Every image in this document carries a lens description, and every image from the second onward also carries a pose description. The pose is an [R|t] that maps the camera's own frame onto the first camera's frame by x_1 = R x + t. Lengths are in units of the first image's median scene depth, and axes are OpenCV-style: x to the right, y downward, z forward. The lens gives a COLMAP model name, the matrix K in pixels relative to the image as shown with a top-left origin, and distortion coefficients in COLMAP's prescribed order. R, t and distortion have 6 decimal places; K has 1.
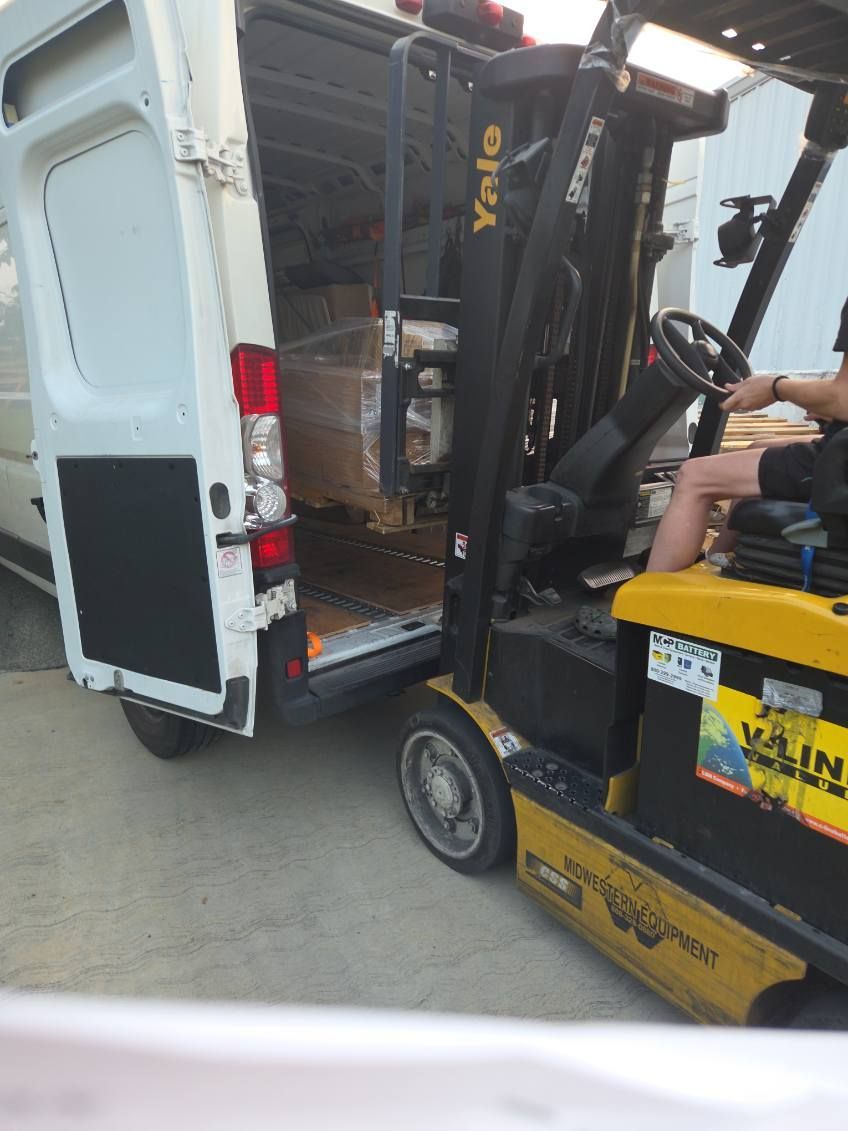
lens RADIAL K [[753.6, 0, 421.5], [0, 753.6, 582.3], [0, 0, 1]] dist [-0.001425, 0.000557]
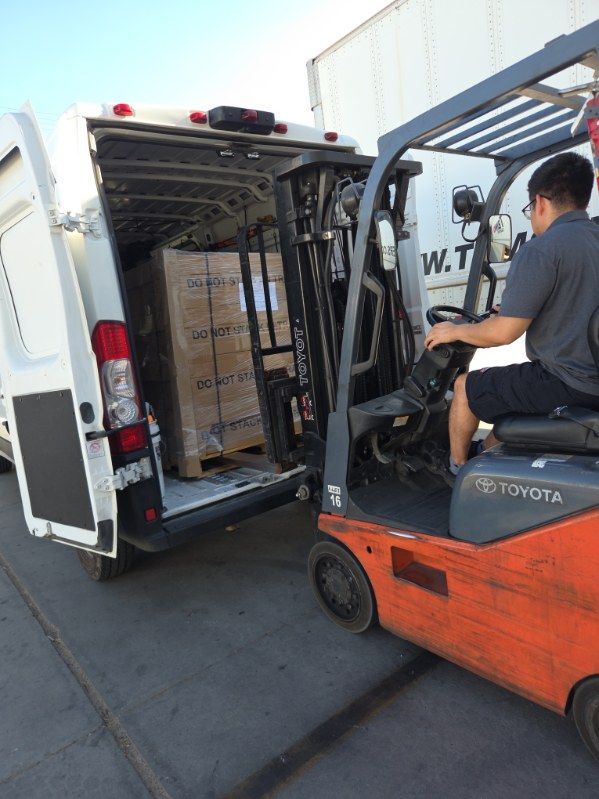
lens RADIAL K [[532.4, 0, 288.2], [0, 532.4, 398.1], [0, 0, 1]] dist [0.004599, 0.001851]
pose [[0.990322, -0.084227, -0.110311, 0.281648], [0.069579, 0.989005, -0.130492, 0.040990], [0.120089, 0.121554, 0.985293, -0.108627]]
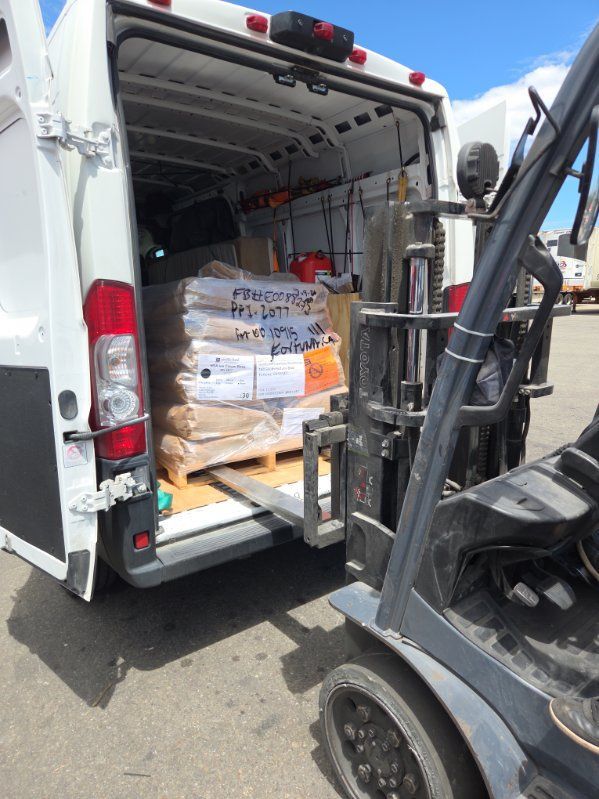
lens RADIAL K [[532.1, 0, 299.5], [0, 532.1, 399.5], [0, 0, 1]] dist [0.007856, -0.003638]
pose [[0.994730, 0.030592, -0.097864, 0.174311], [-0.039115, 0.995493, -0.086391, -0.051347], [0.094780, 0.089764, 0.991443, 0.158752]]
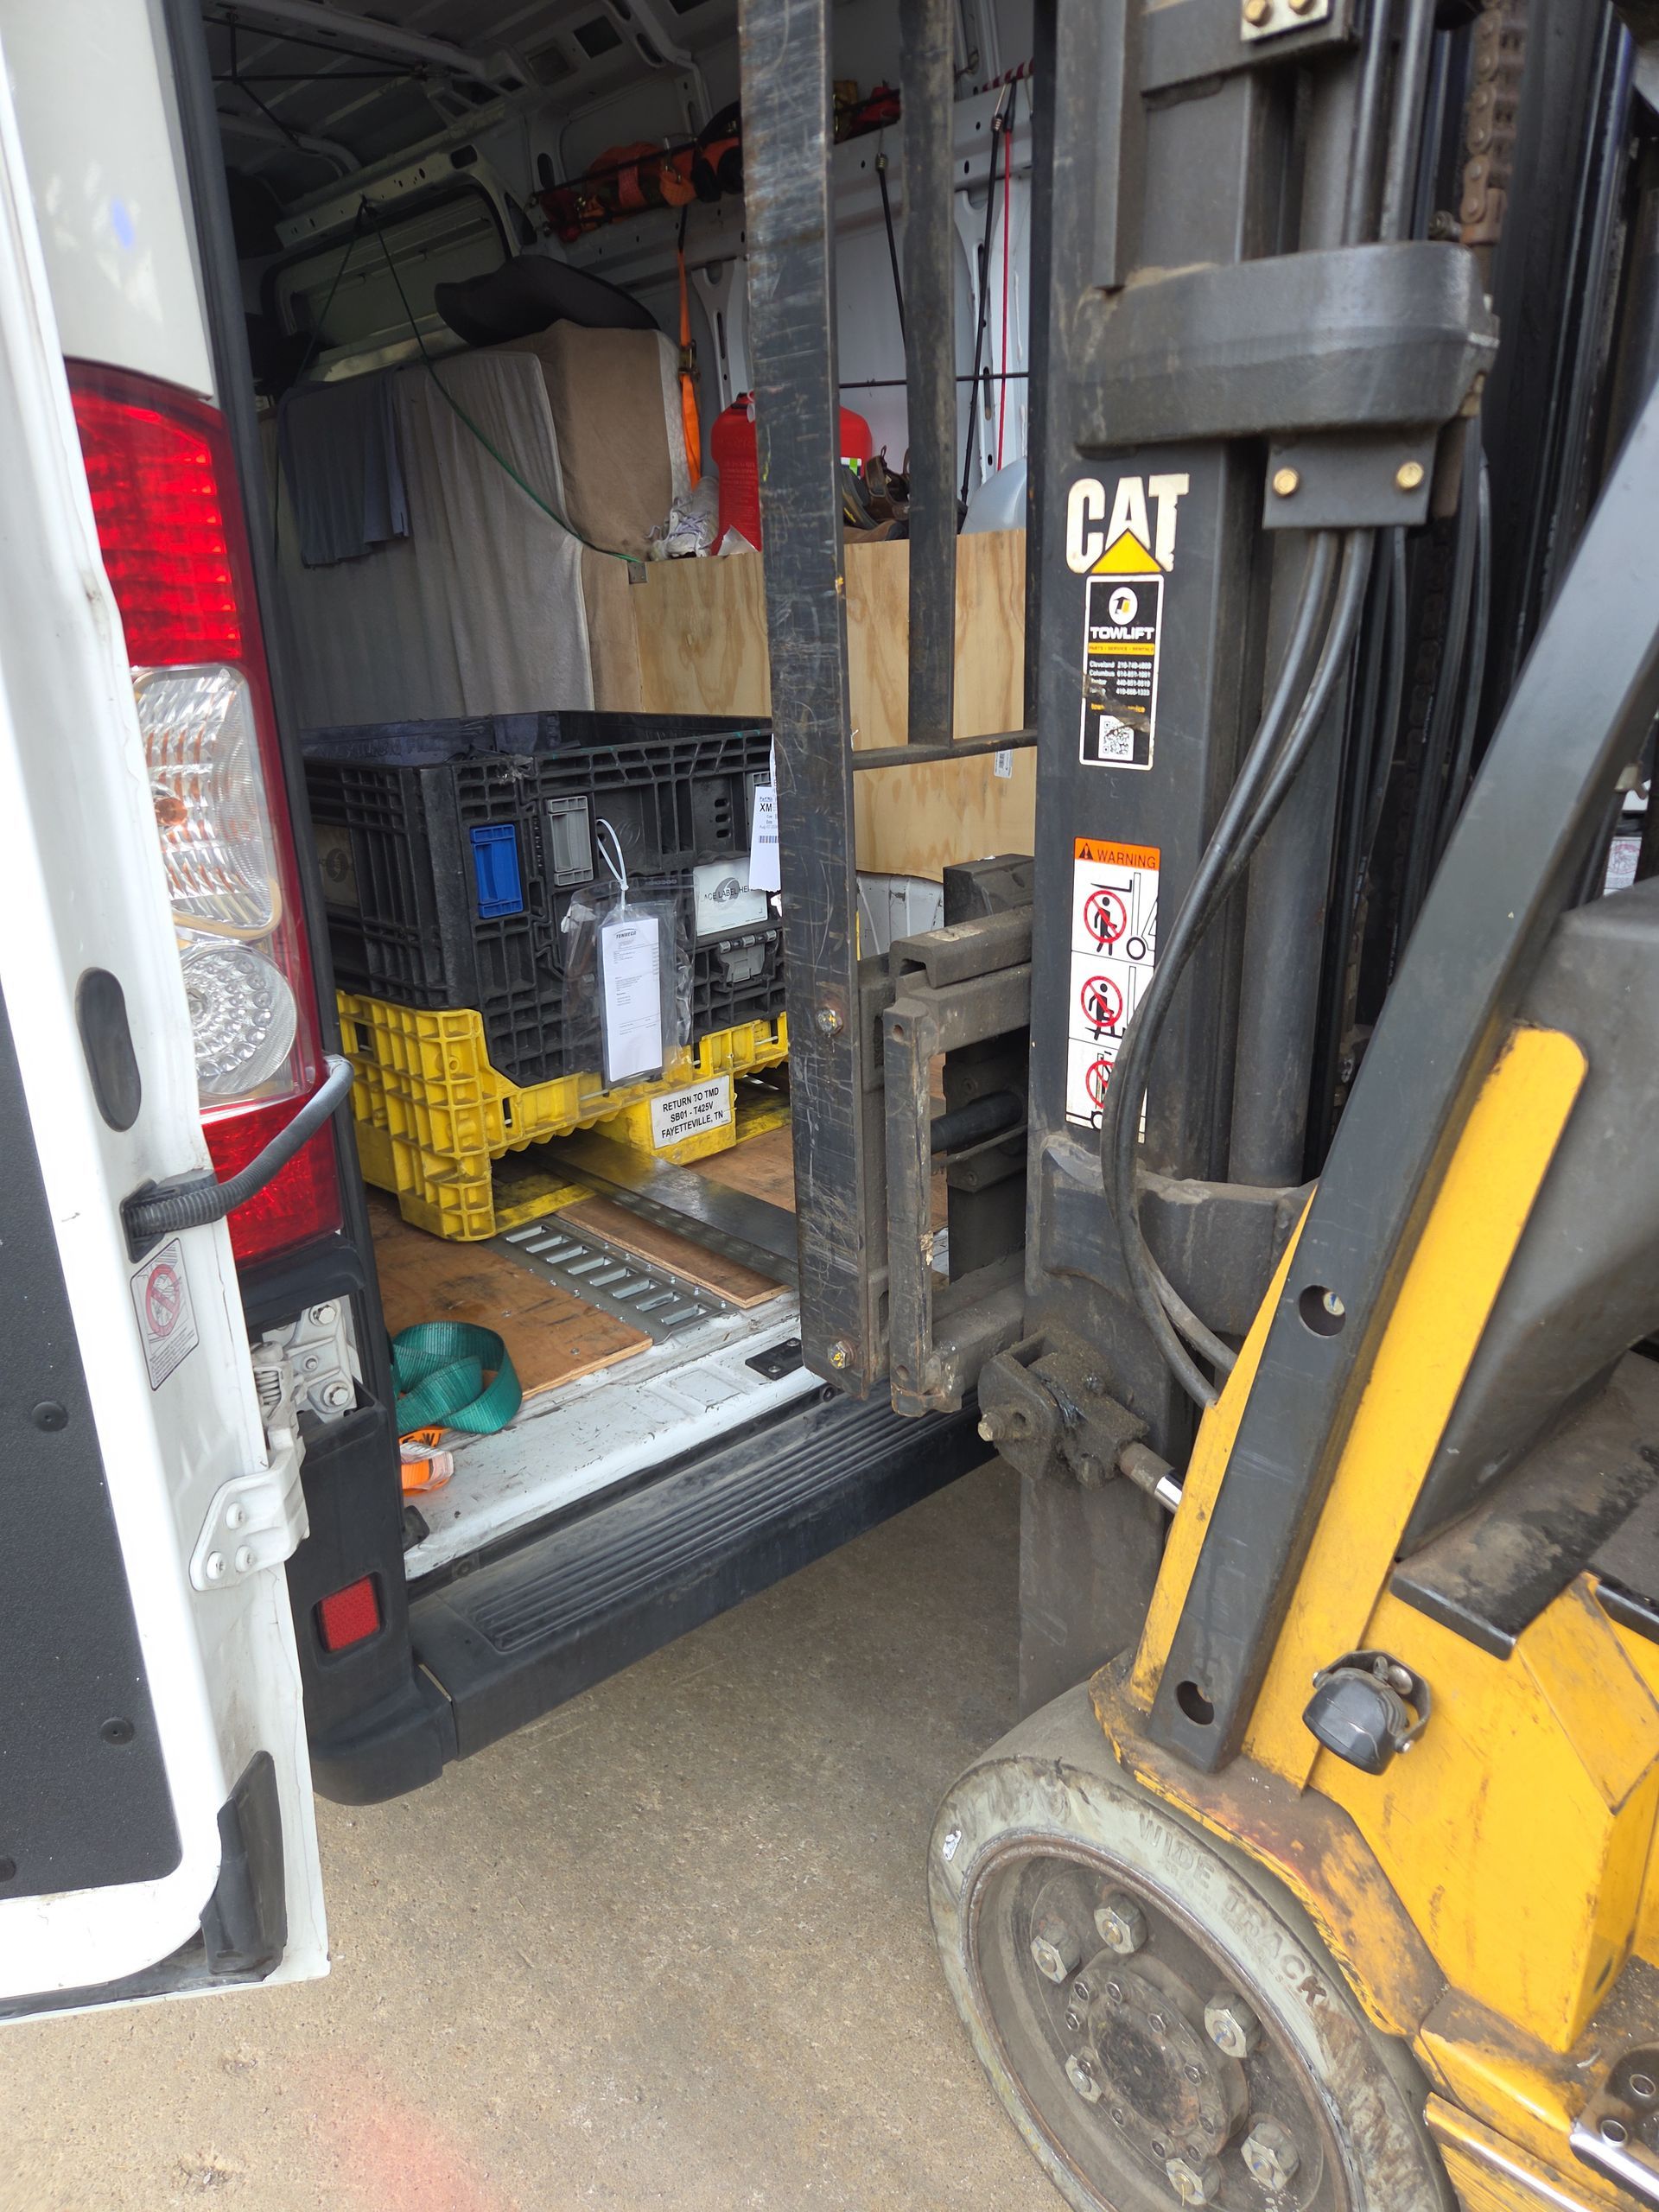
lens RADIAL K [[1473.0, 0, 829.5], [0, 1473.0, 1106.0], [0, 0, 1]] dist [0.007856, -0.003638]
pose [[0.999798, -0.000560, 0.020084, -0.006304], [-0.000444, 0.998752, 0.049948, -0.103946], [-0.020087, -0.049946, 0.998550, 0.502484]]
